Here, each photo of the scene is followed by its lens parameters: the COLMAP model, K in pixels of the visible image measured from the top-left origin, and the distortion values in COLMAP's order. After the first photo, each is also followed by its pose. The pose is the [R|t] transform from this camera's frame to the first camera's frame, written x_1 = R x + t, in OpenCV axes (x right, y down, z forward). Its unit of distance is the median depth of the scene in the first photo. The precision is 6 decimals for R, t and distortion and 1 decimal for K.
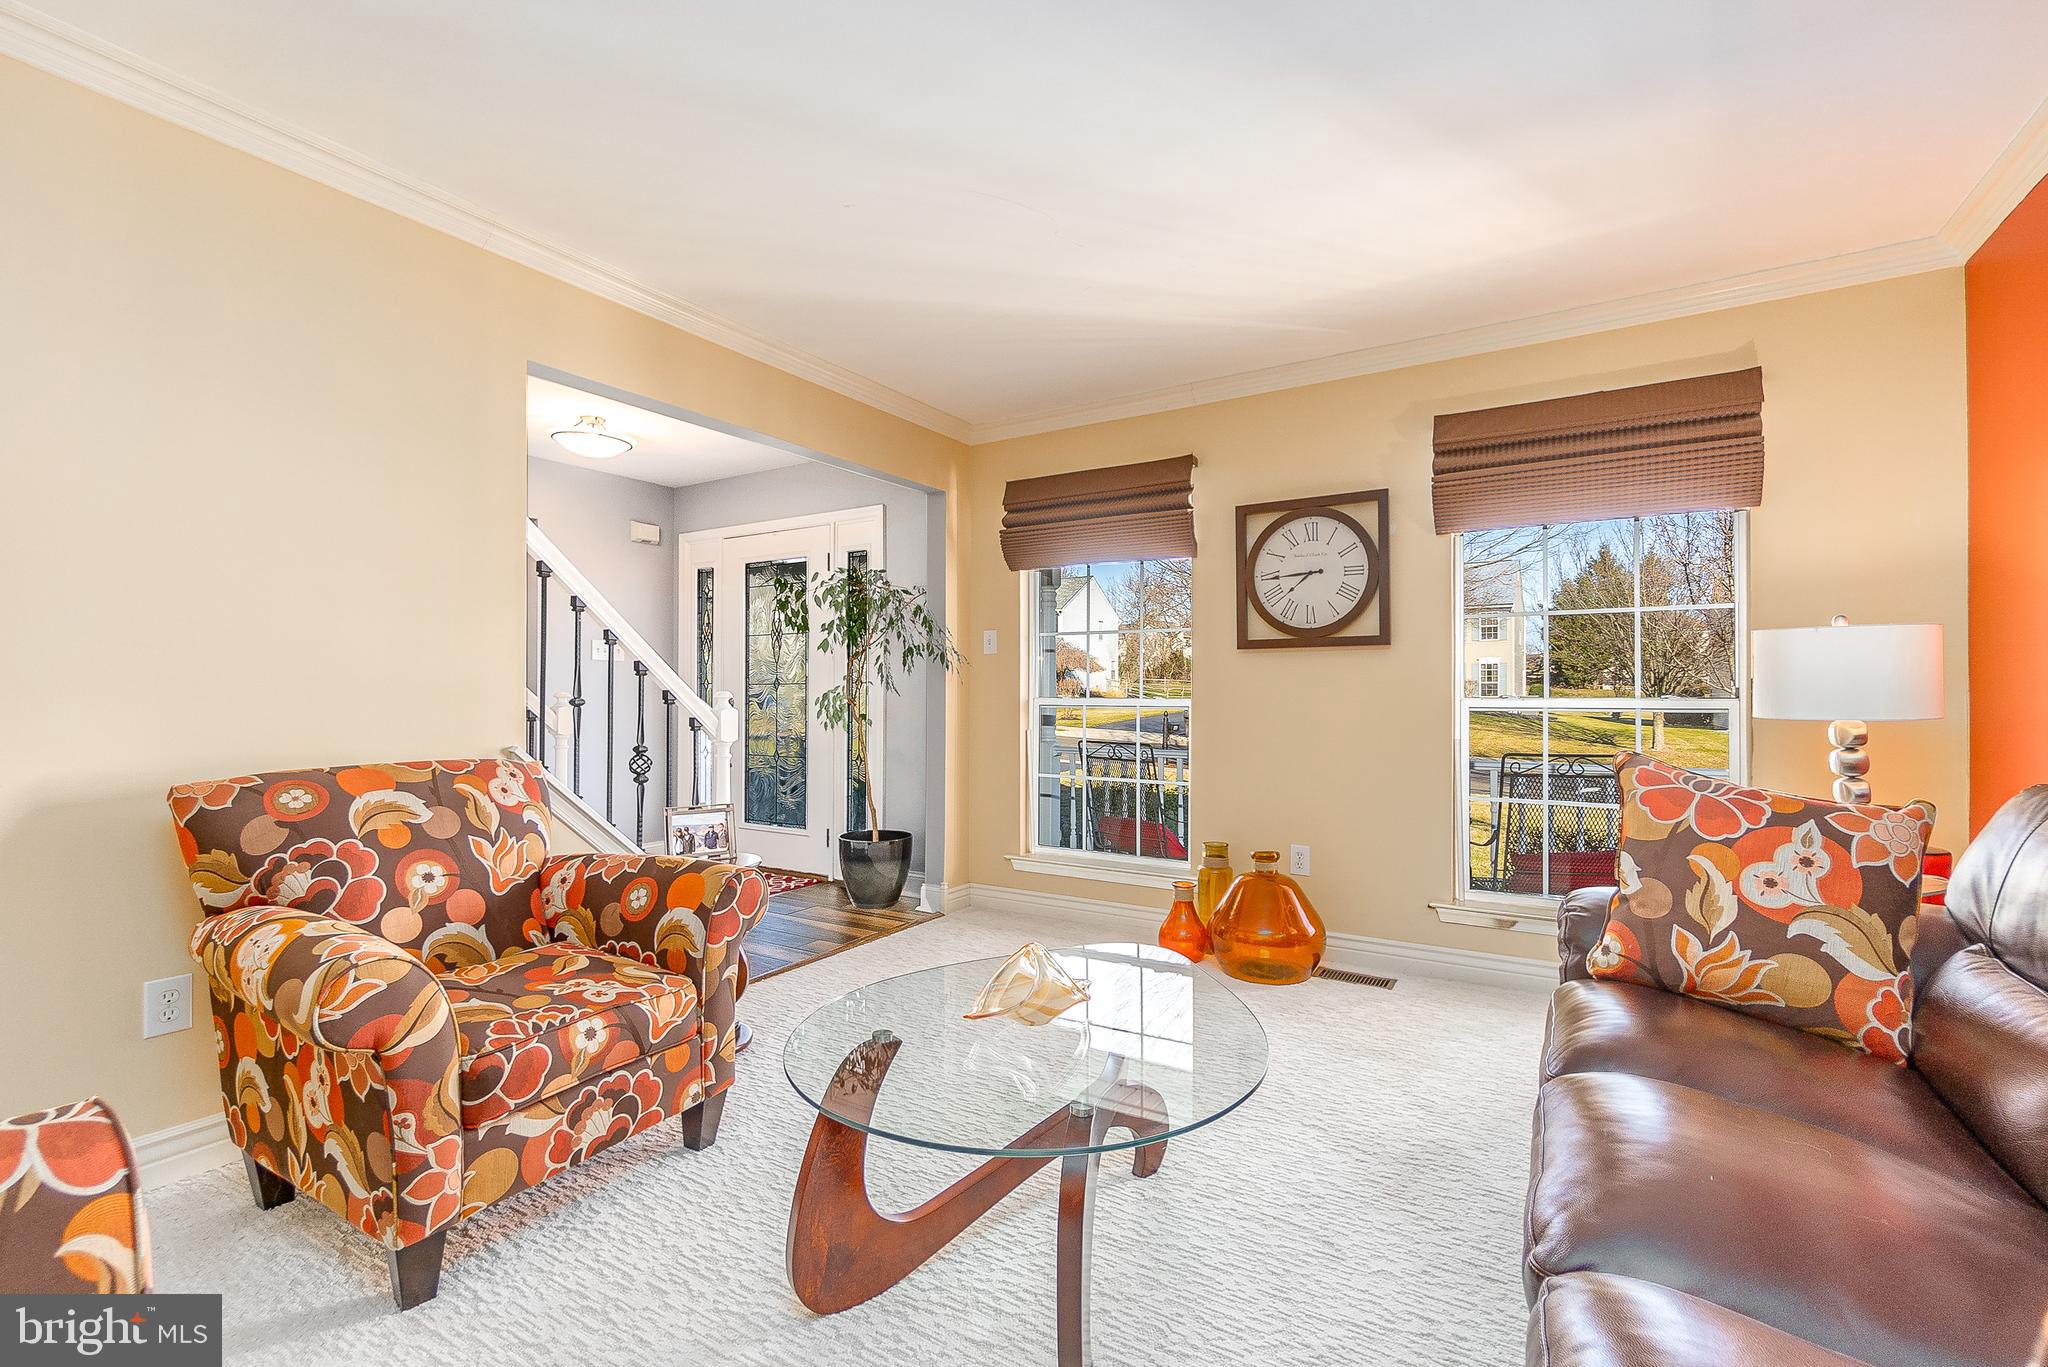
lens RADIAL K [[904.1, 0, 1014.2], [0, 904.1, 697.4], [0, 0, 1]] dist [0.000475, 0.000162]
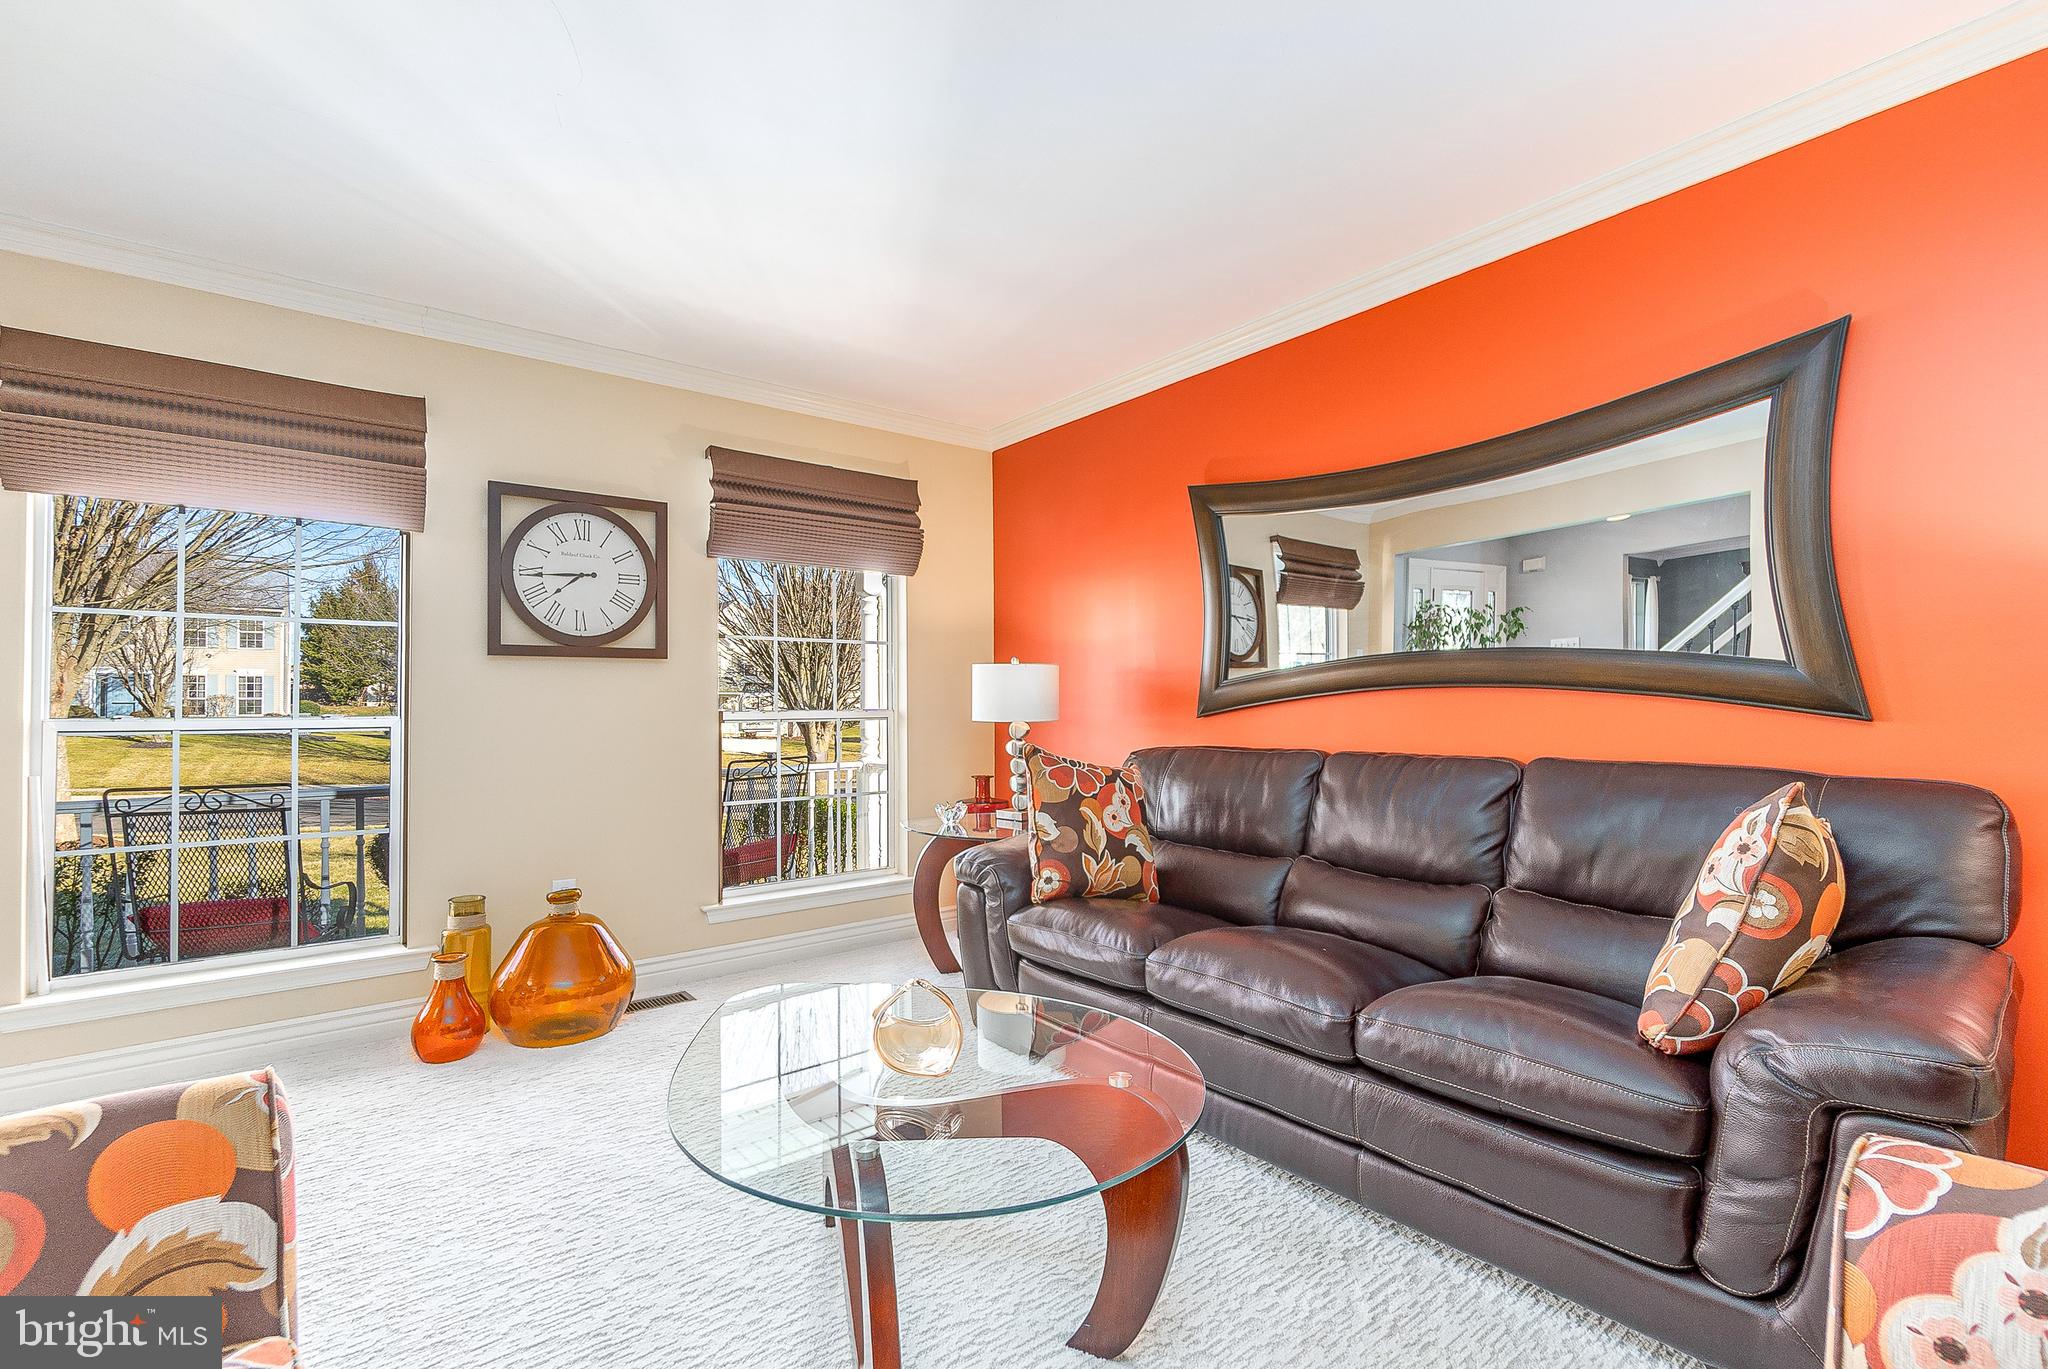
lens RADIAL K [[938.9, 0, 979.8], [0, 938.9, 697.4], [0, 0, 1]] dist [-0.001452, -0.000208]
pose [[0.331925, 0.006183, 0.943286, -0.437632], [0.011362, 0.999880, -0.010552, -0.000794], [-0.943237, 0.014220, 0.331815, 0.321000]]
